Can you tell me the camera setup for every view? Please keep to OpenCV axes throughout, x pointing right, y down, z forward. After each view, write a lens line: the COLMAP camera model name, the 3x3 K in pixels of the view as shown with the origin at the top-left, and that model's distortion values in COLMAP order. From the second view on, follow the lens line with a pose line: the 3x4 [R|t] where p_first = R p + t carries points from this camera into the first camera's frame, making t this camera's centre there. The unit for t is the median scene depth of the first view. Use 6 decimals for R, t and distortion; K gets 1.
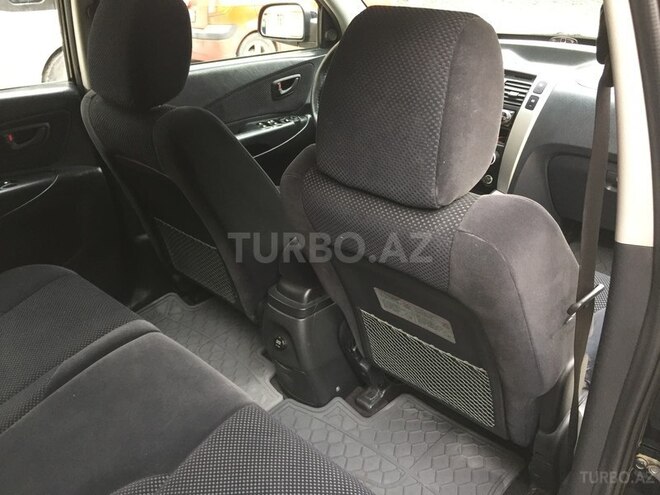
lens RADIAL K [[558.9, 0, 328.4], [0, 558.9, 244.9], [0, 0, 1]] dist [0.072284, -0.098089]
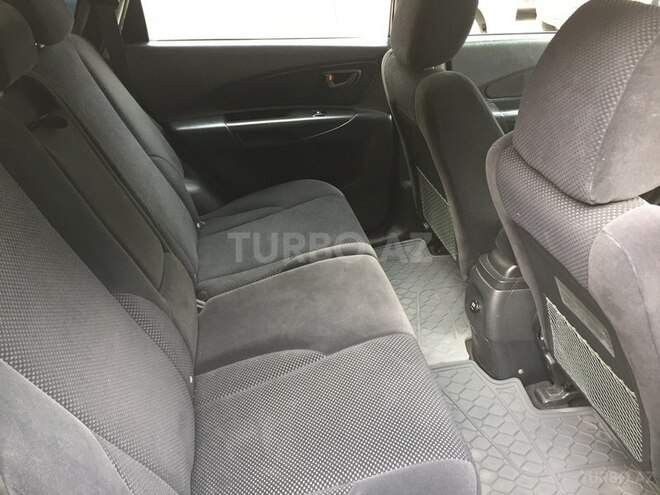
lens RADIAL K [[558.9, 0, 328.4], [0, 558.9, 244.9], [0, 0, 1]] dist [0.072284, -0.098089]
pose [[0.809209, 0.302676, -0.503555, 0.191583], [-0.273531, 0.952619, 0.133036, -0.001061], [0.519963, 0.030084, 0.853659, -0.057321]]
